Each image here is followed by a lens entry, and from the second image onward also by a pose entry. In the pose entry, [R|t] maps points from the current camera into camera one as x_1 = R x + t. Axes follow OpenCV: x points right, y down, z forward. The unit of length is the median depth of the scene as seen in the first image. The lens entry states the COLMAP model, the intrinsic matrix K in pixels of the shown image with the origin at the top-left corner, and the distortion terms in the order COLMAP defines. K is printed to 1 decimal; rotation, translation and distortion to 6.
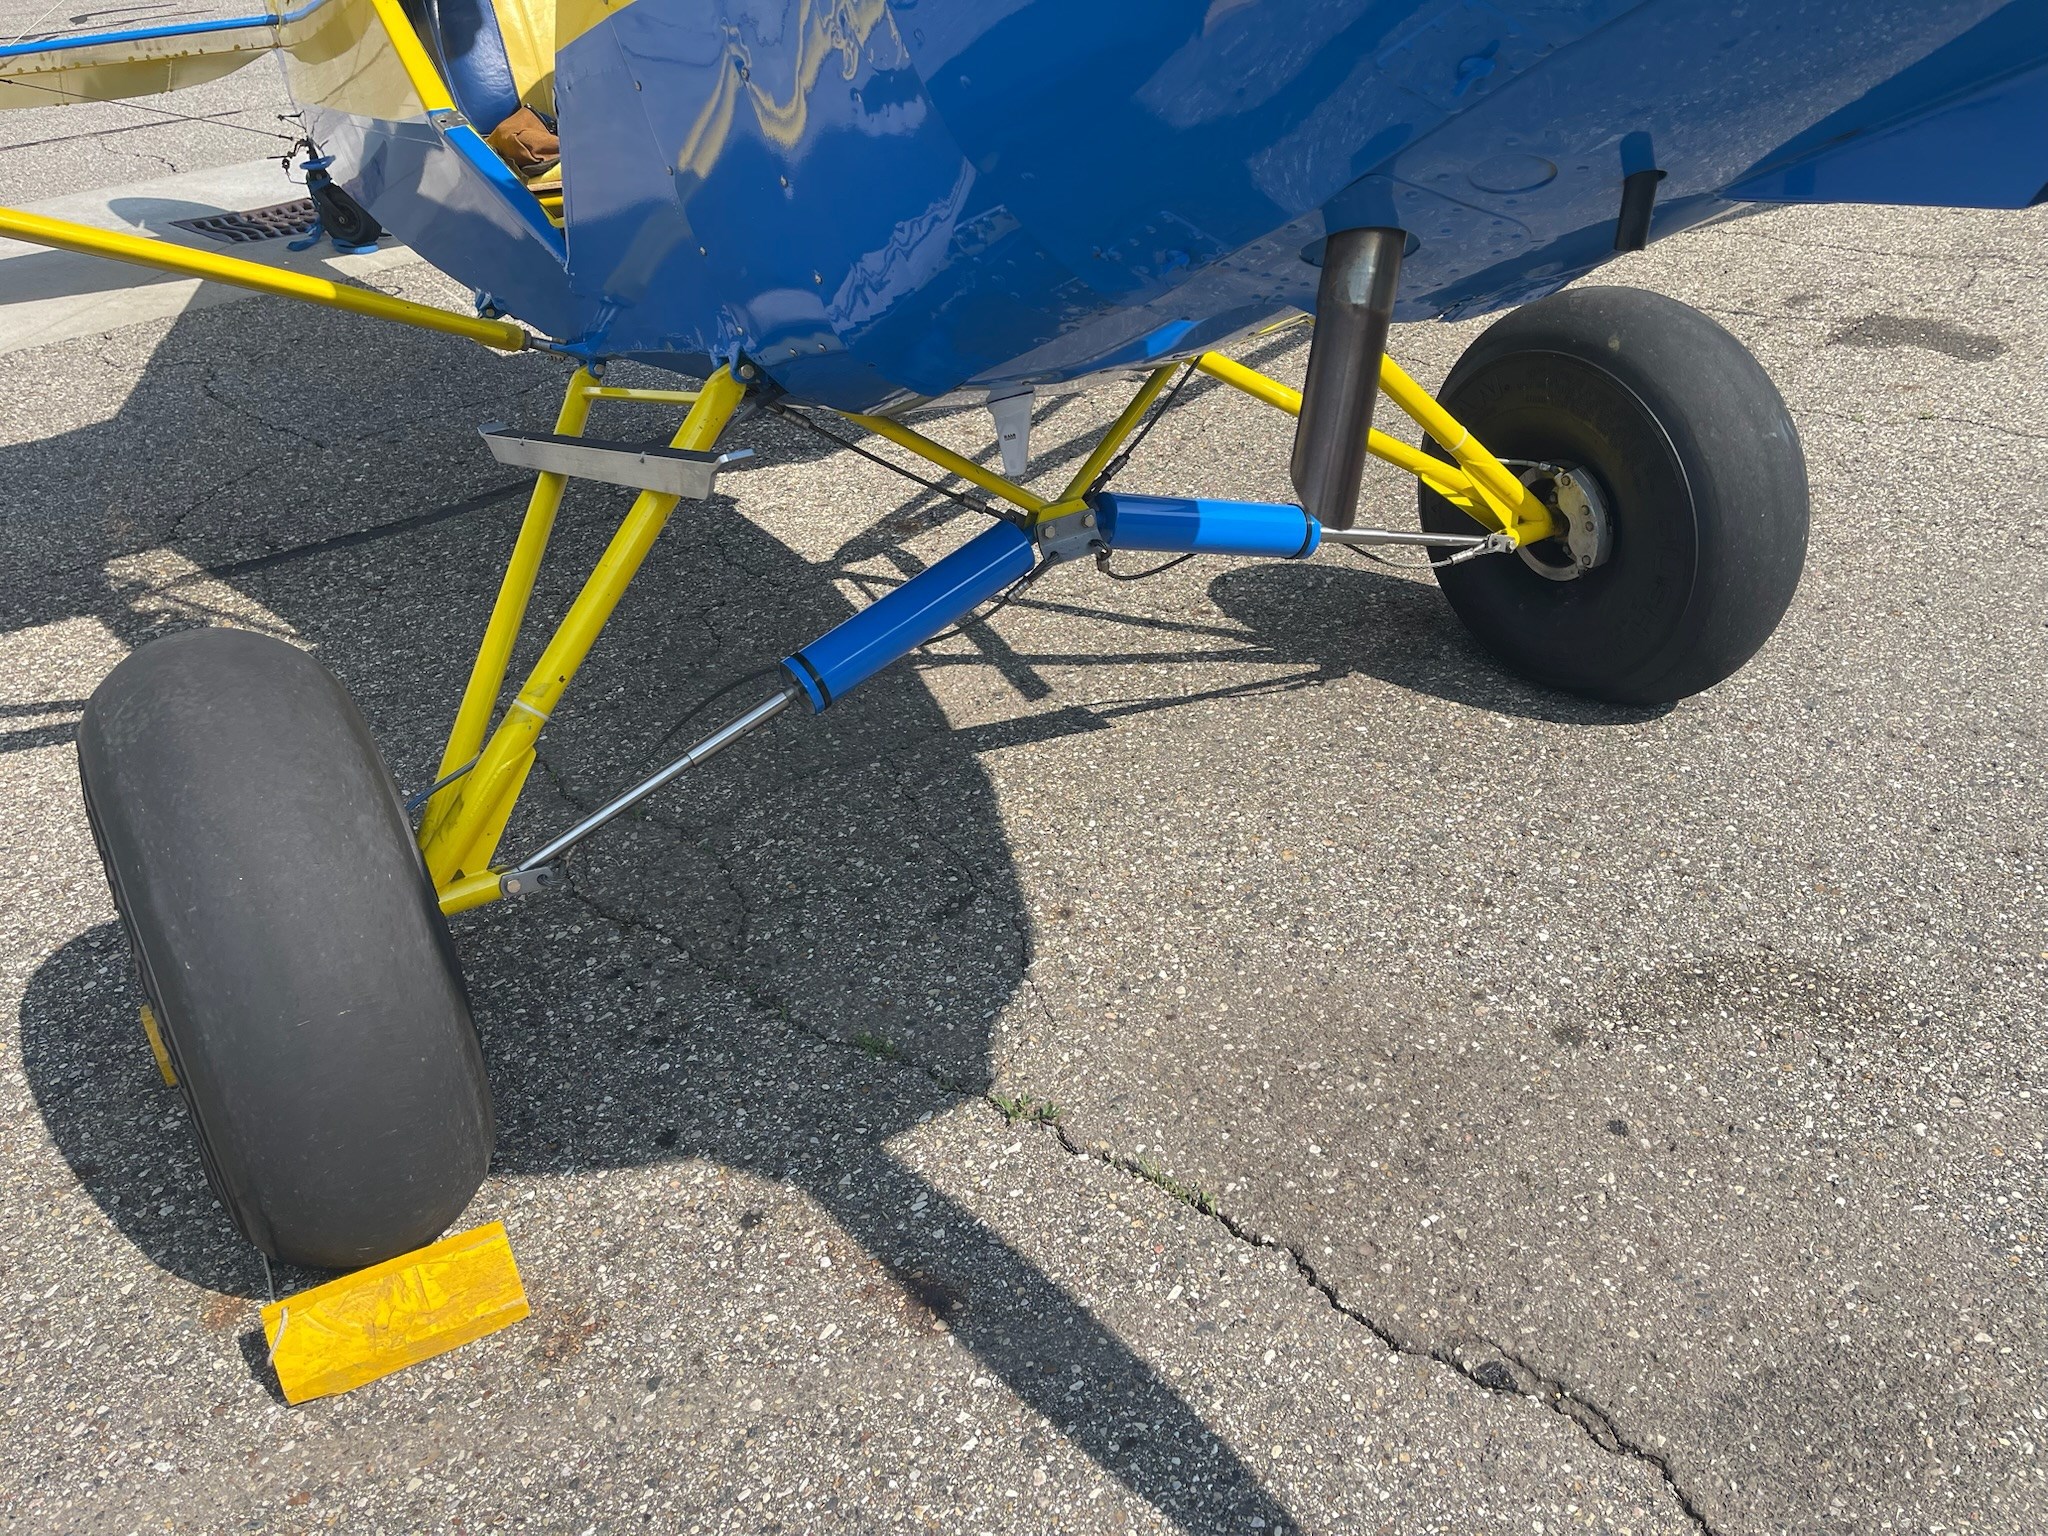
lens RADIAL K [[1531.1, 0, 1024.0], [0, 1531.1, 768.0], [0, 0, 1]] dist [0.120128, -0.115050]
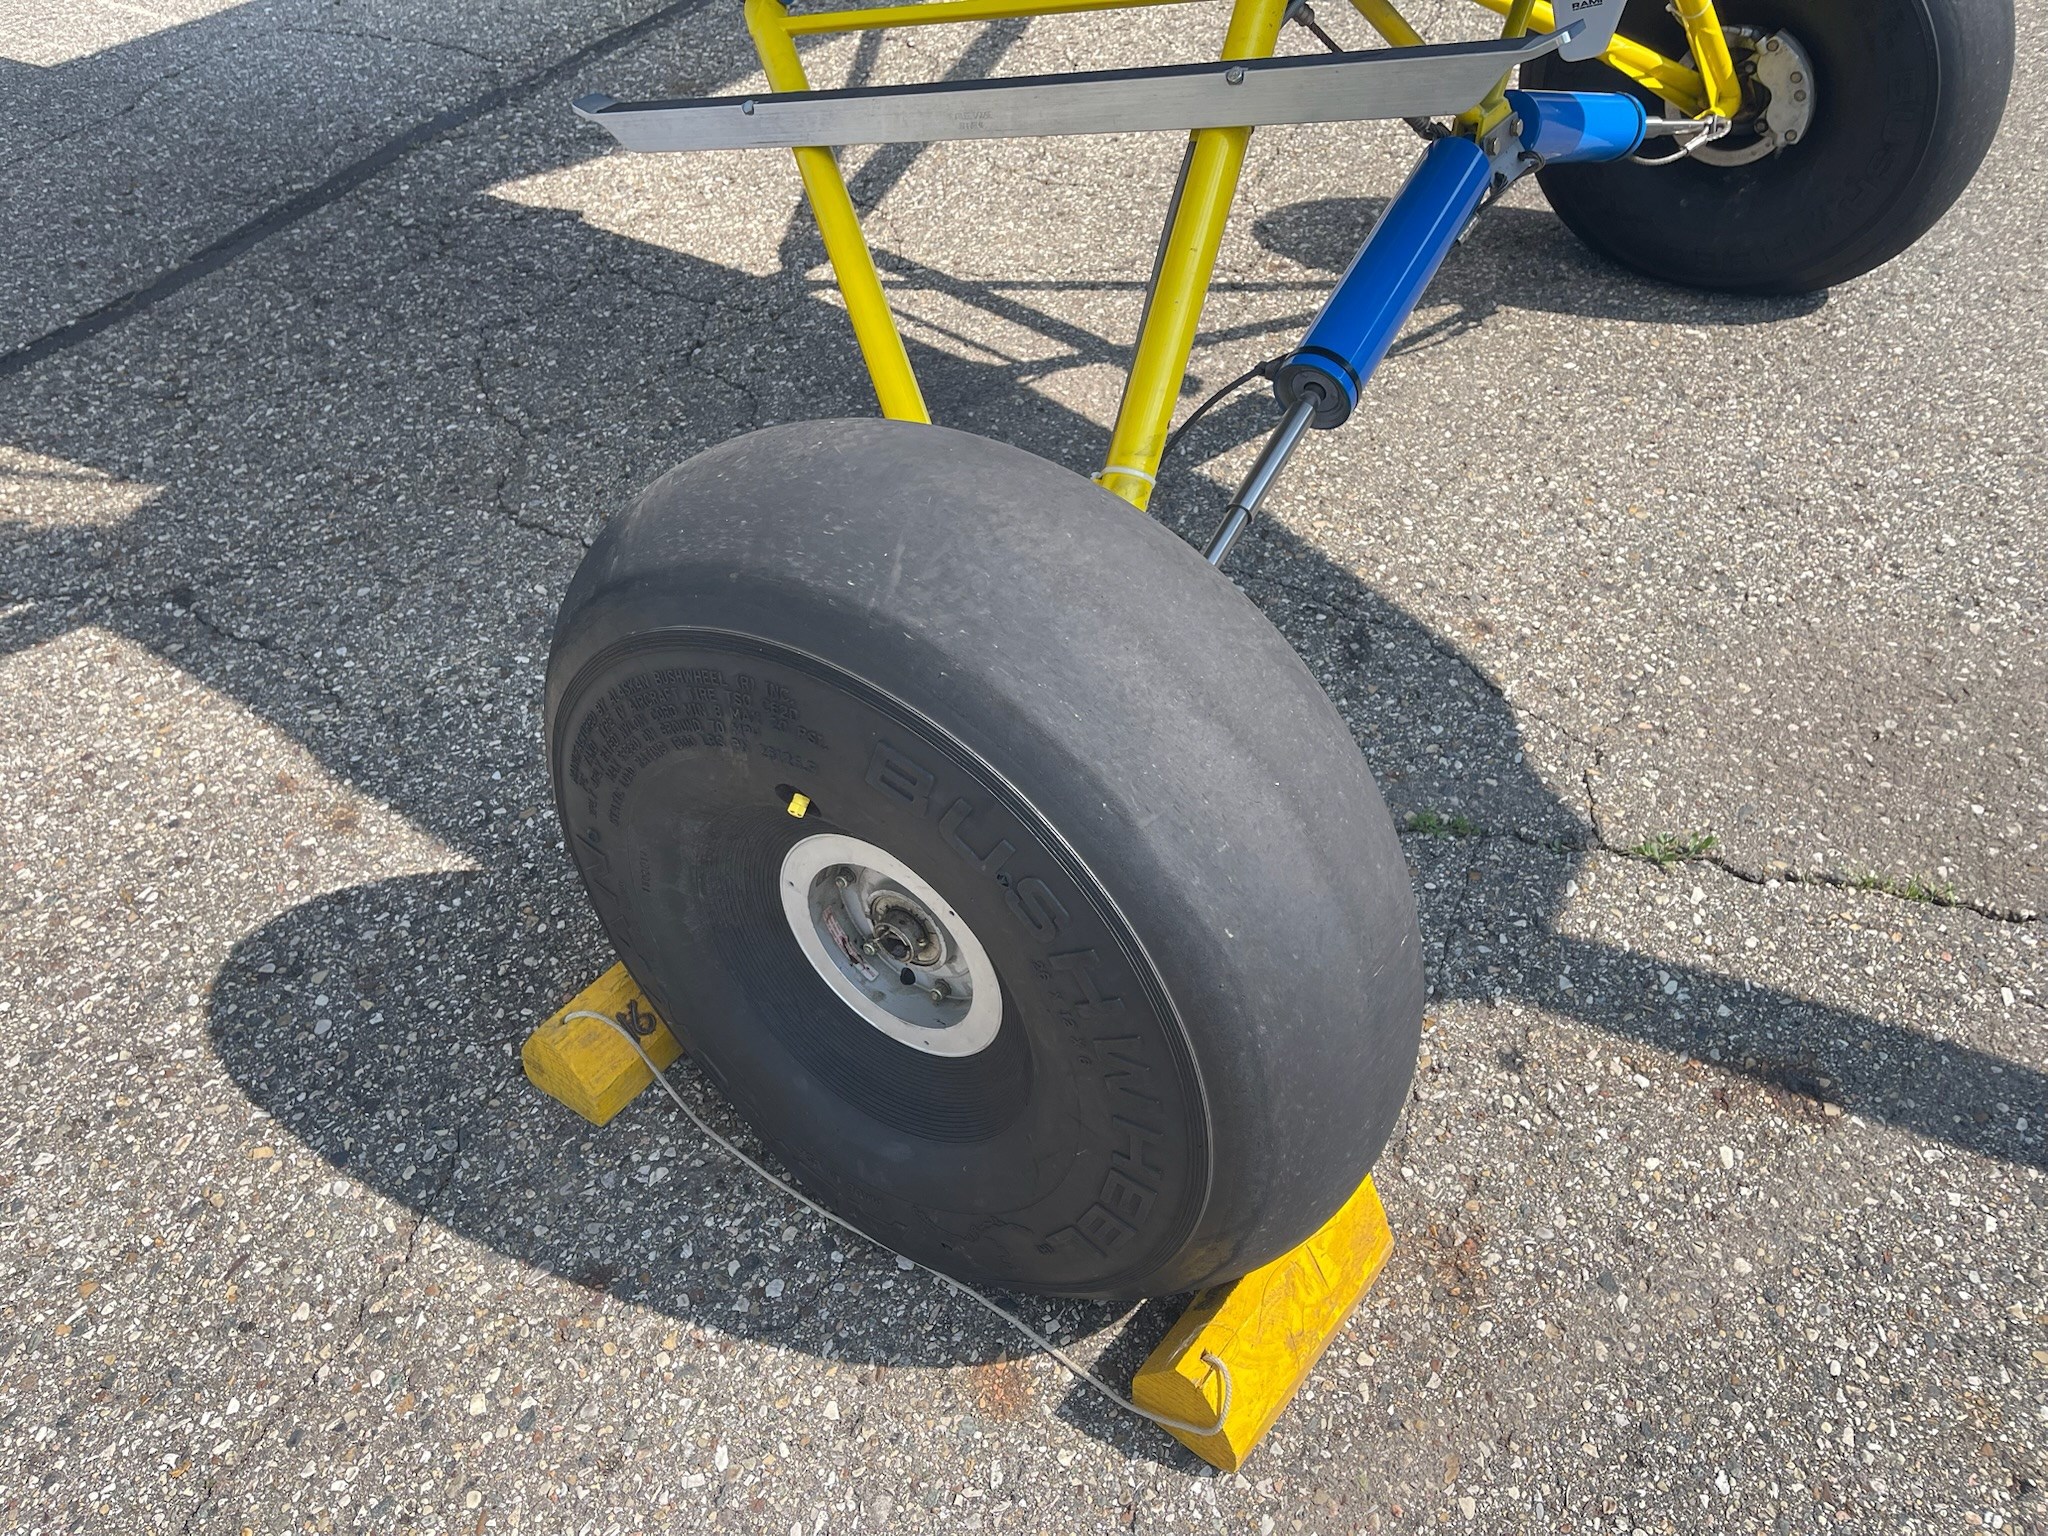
lens RADIAL K [[1531.1, 0, 1024.0], [0, 1531.1, 768.0], [0, 0, 1]] dist [0.120128, -0.115050]
pose [[0.912306, -0.234142, 0.335969, -0.590104], [0.169672, 0.962809, 0.210261, -0.061314], [-0.372705, -0.134818, 0.918104, 0.345081]]
